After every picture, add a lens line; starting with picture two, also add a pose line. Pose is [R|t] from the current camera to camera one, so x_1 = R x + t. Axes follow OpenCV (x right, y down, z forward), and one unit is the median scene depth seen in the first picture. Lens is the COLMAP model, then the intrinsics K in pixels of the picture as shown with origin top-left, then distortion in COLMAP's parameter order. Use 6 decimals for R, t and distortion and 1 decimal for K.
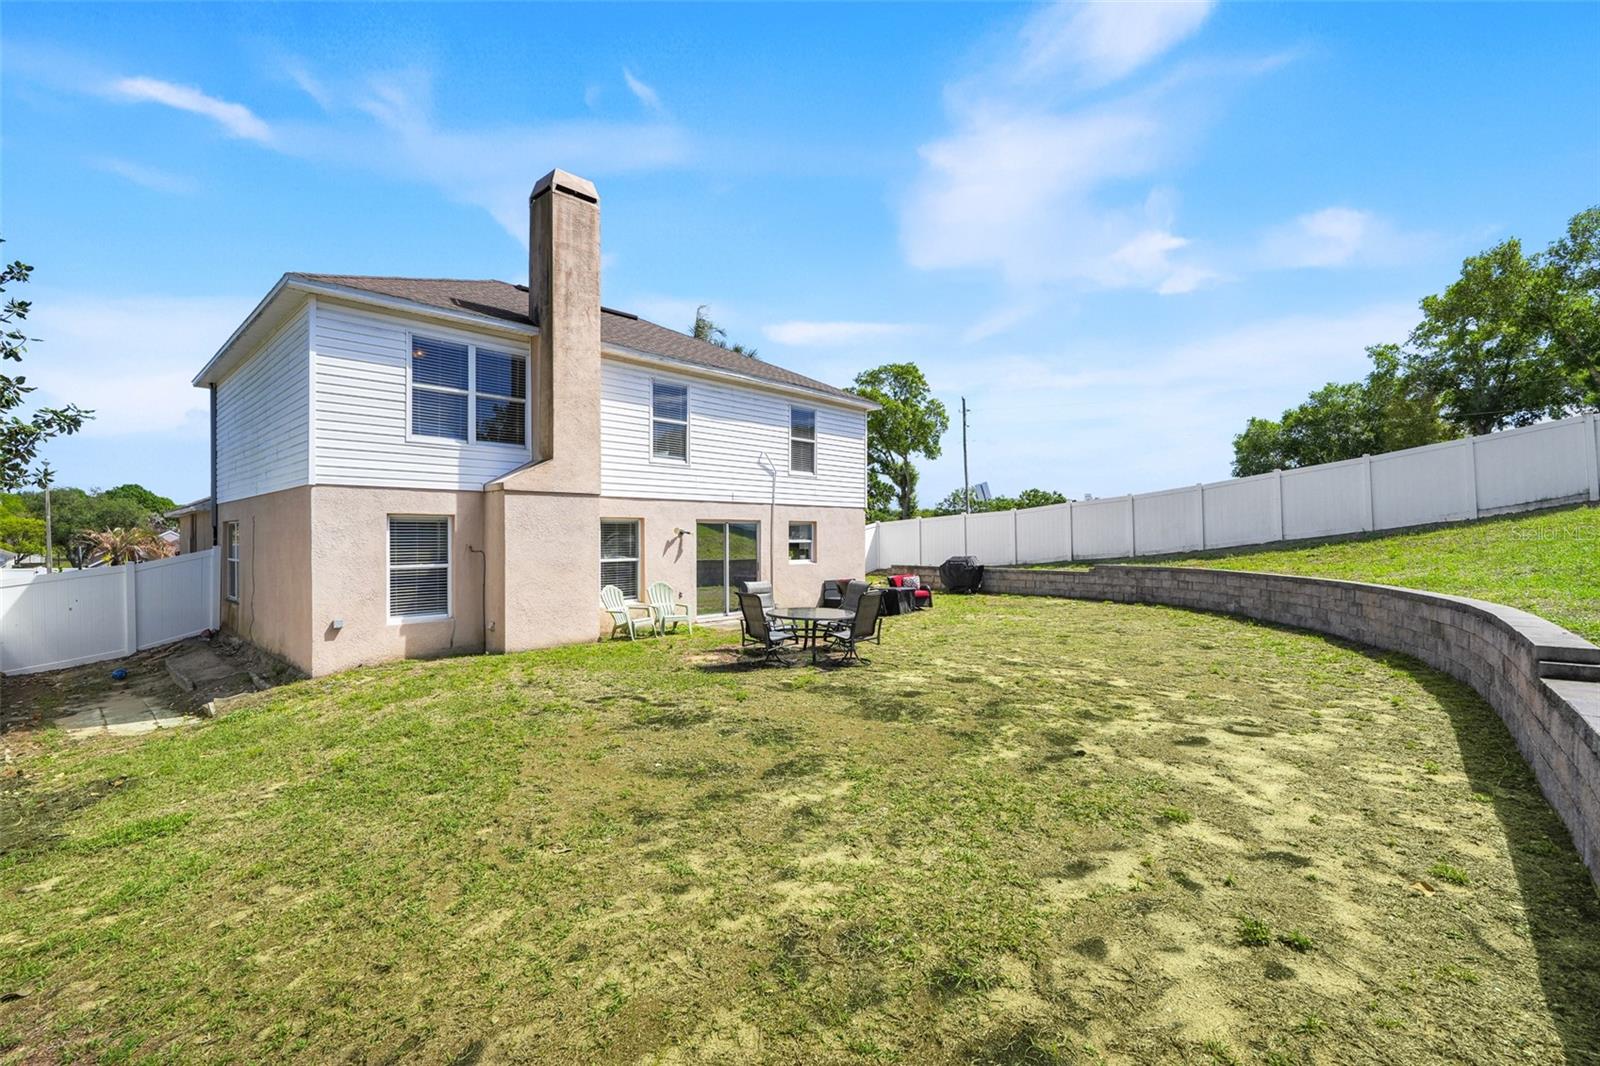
lens RADIAL K [[710.8, 0, 804.9], [0, 710.8, 535.7], [0, 0, 1]] dist [-0.009576, 0.005950]
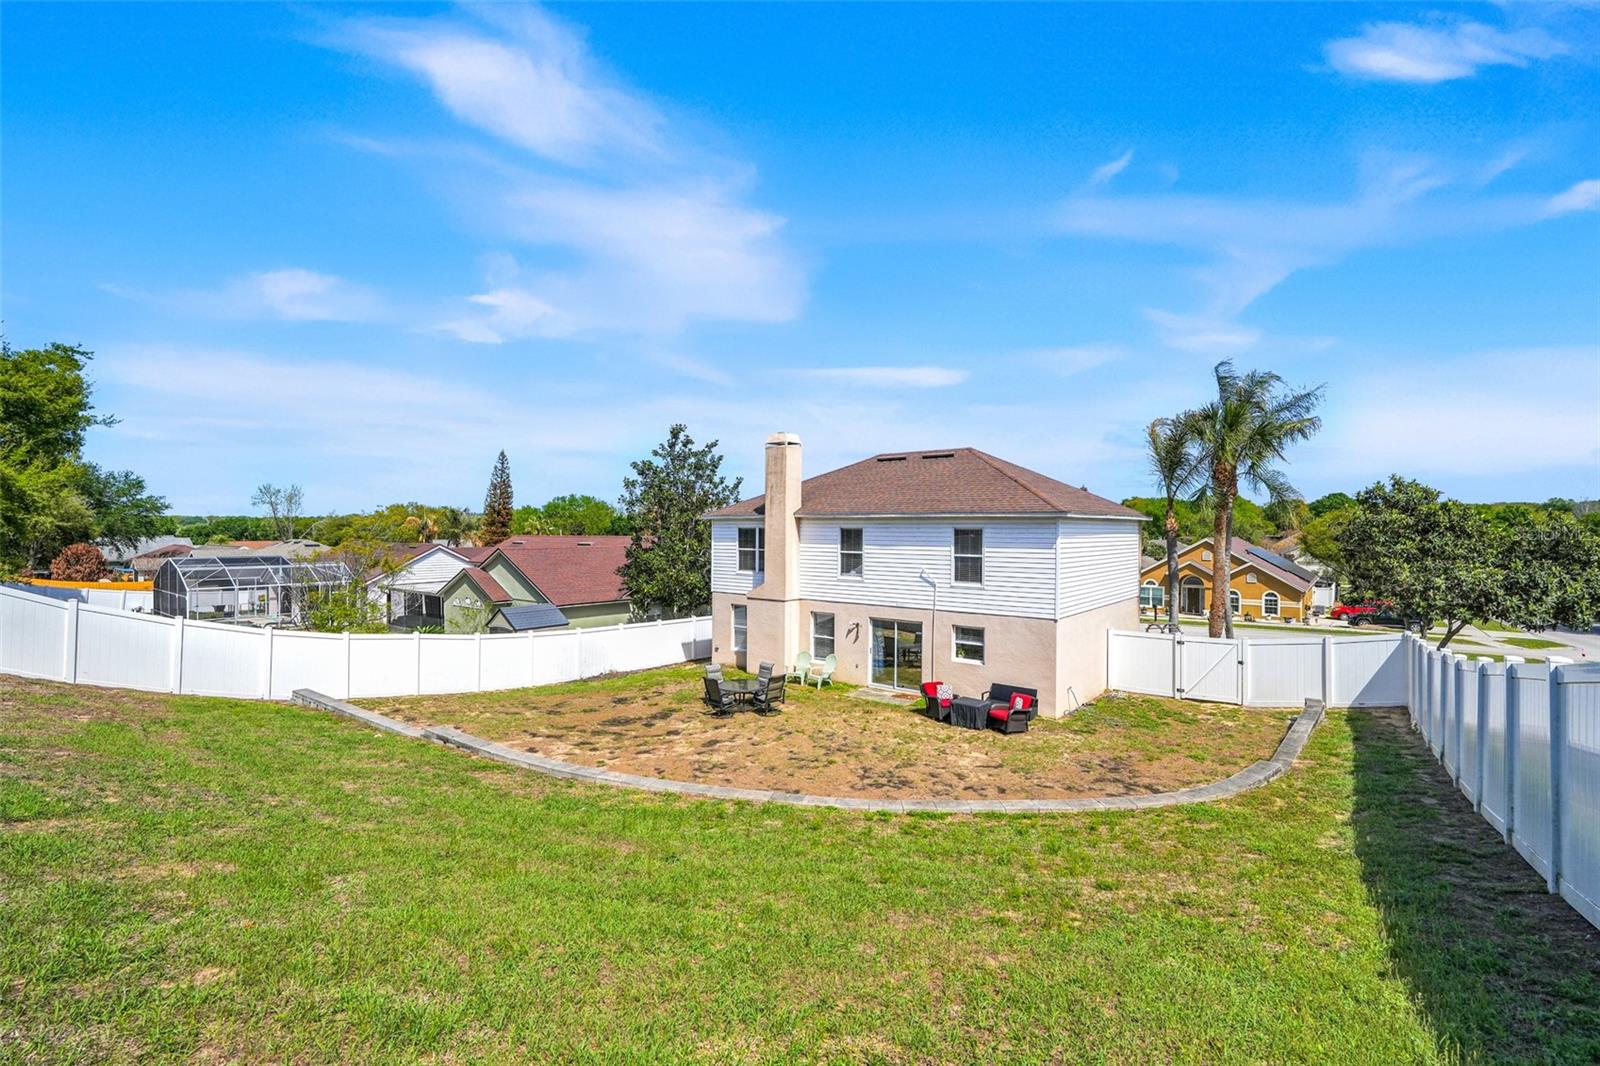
lens RADIAL K [[710.8, 0, 804.9], [0, 710.8, 535.7], [0, 0, 1]] dist [-0.009576, 0.005950]
pose [[0.099001, 0.000029, -0.995087, 1.271089], [-0.015544, 0.999878, -0.001517, -0.182744], [0.994966, 0.015618, 0.098989, 0.706506]]
